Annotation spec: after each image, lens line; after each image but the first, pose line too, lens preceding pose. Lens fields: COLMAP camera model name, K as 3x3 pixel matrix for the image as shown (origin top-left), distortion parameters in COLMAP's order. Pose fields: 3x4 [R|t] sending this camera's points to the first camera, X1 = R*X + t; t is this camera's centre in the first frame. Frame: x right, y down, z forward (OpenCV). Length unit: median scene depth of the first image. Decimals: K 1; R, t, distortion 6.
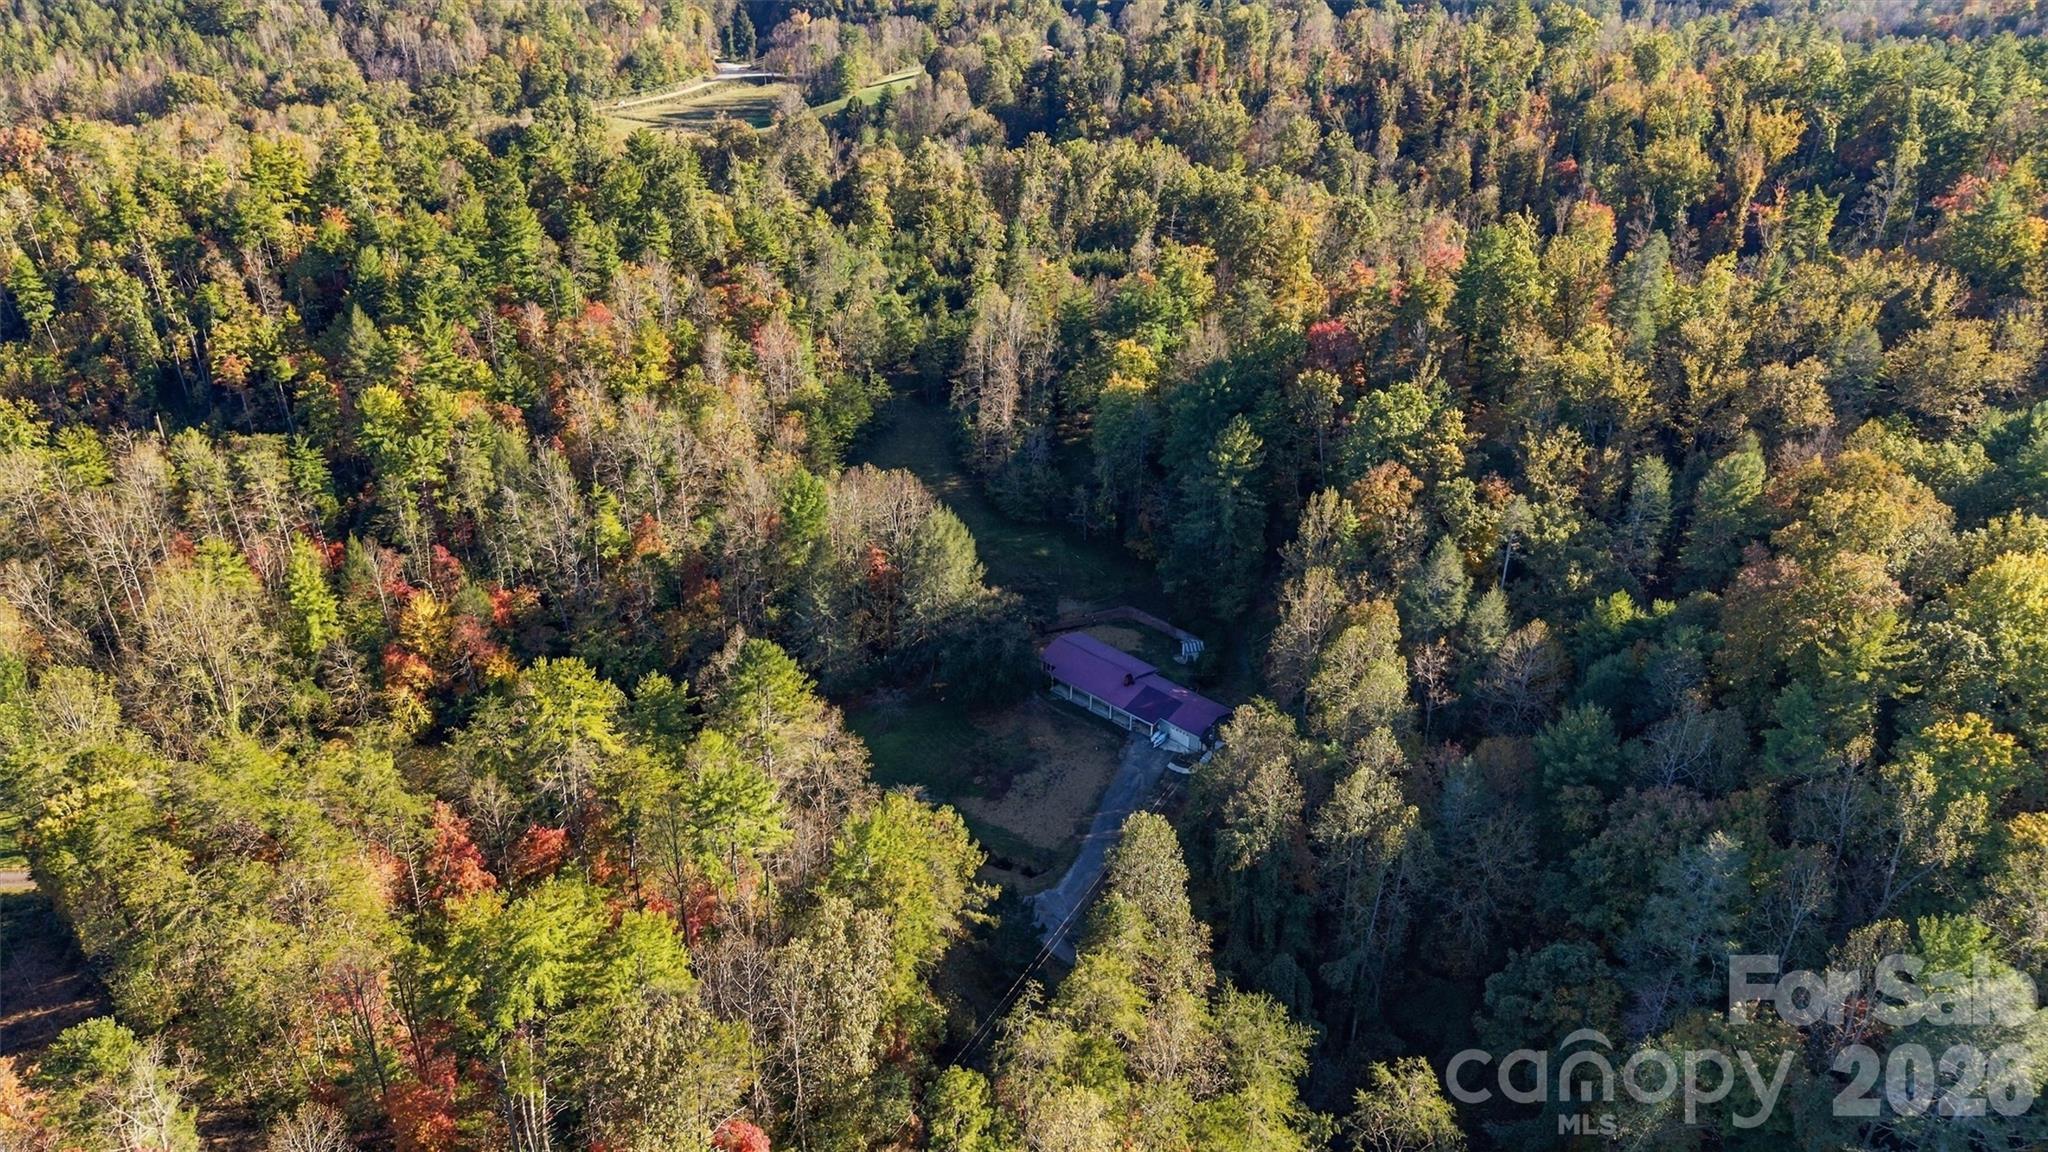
lens RADIAL K [[1411.9, 0, 1024.0], [0, 1411.9, 576.0], [0, 0, 1]] dist [0.003018, 0.000550]
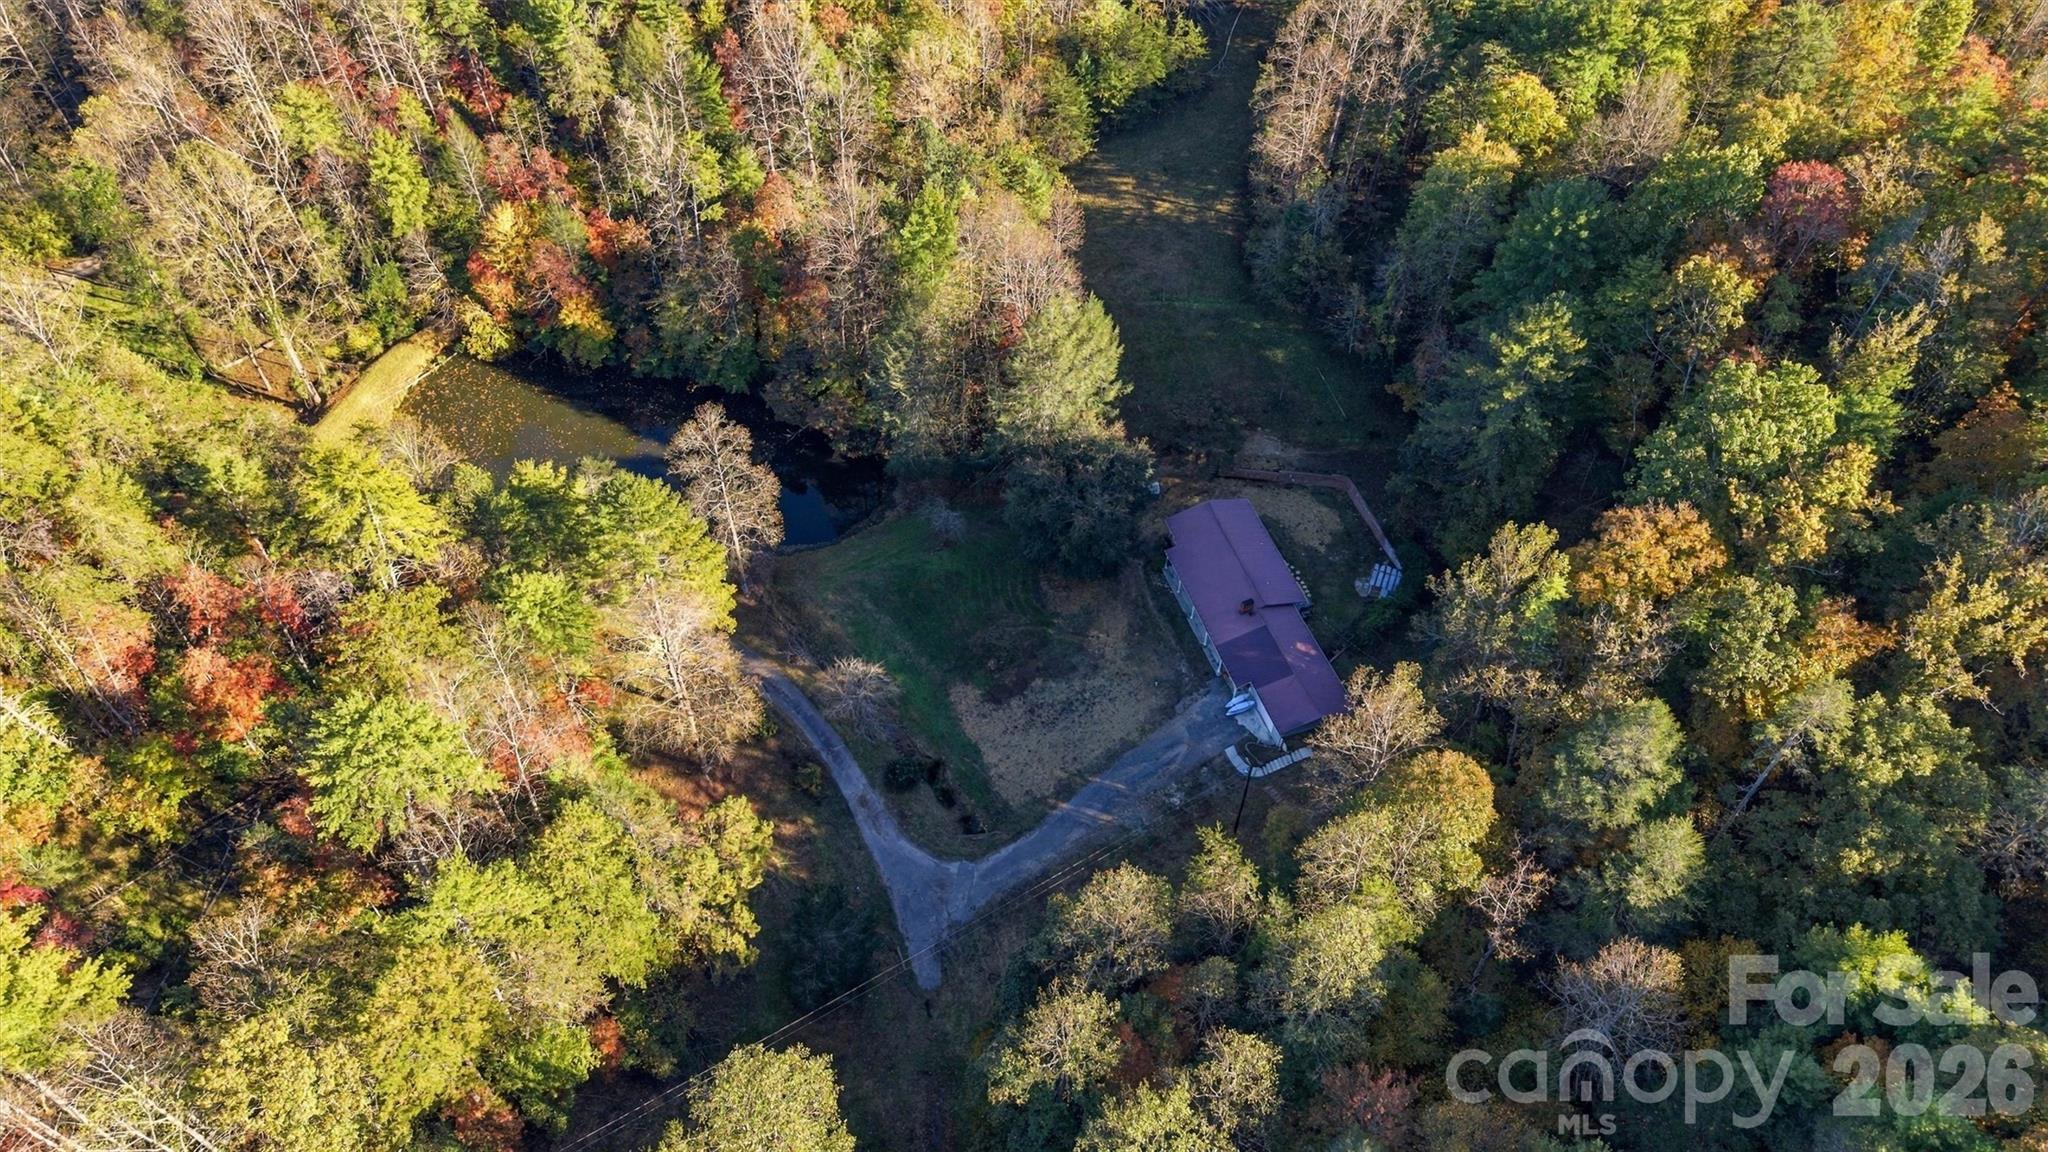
lens RADIAL K [[1411.9, 0, 1024.0], [0, 1411.9, 576.0], [0, 0, 1]] dist [0.003018, 0.000550]
pose [[0.865309, 0.383926, -0.322244, 0.206792], [-0.236636, 0.879644, 0.412590, -0.216256], [0.441864, -0.280763, 0.852014, 0.345671]]
